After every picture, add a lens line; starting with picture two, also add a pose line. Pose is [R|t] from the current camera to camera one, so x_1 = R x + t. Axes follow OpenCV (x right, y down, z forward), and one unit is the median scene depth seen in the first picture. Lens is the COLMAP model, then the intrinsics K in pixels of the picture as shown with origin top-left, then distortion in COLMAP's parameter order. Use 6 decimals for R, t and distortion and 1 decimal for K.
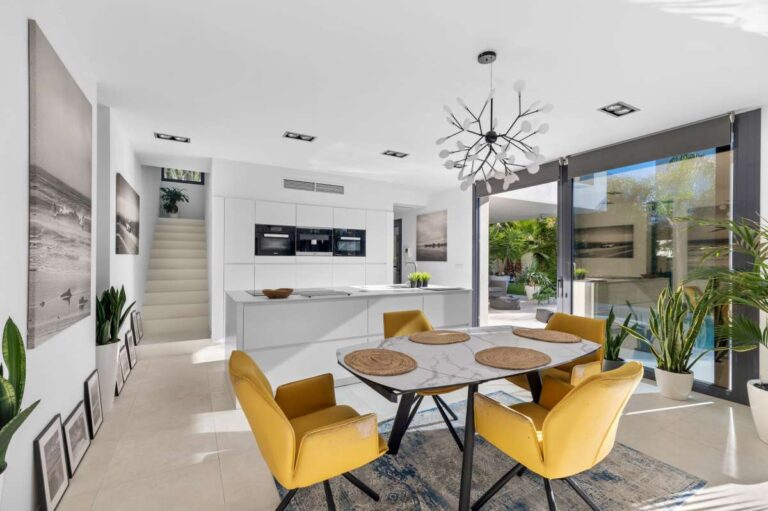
lens RADIAL K [[336.7, 0, 379.3], [0, 336.7, 252.7], [0, 0, 1]] dist [-0.000426, -0.000038]
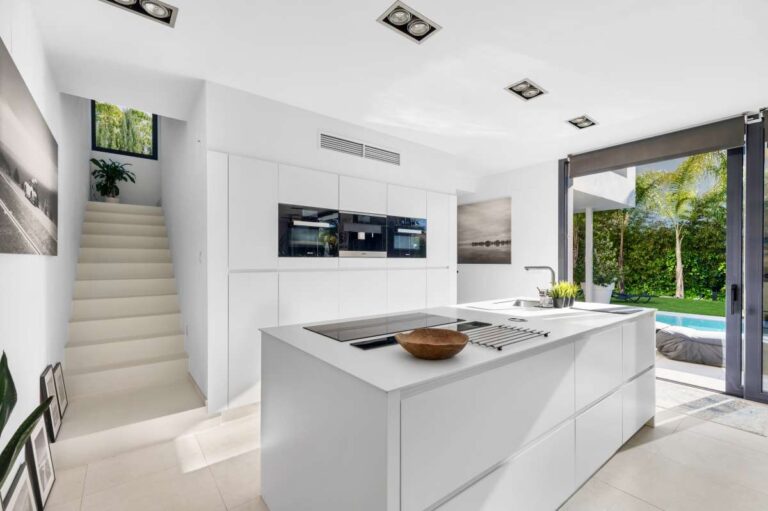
lens RADIAL K [[335.8, 0, 378.3], [0, 335.8, 257.6], [0, 0, 1]] dist [0.000408, 0.000165]
pose [[0.989507, -0.003761, 0.144438, -0.244722], [0.002420, 0.999952, 0.009459, 0.004126], [-0.144467, -0.009010, 0.989469, 0.338995]]
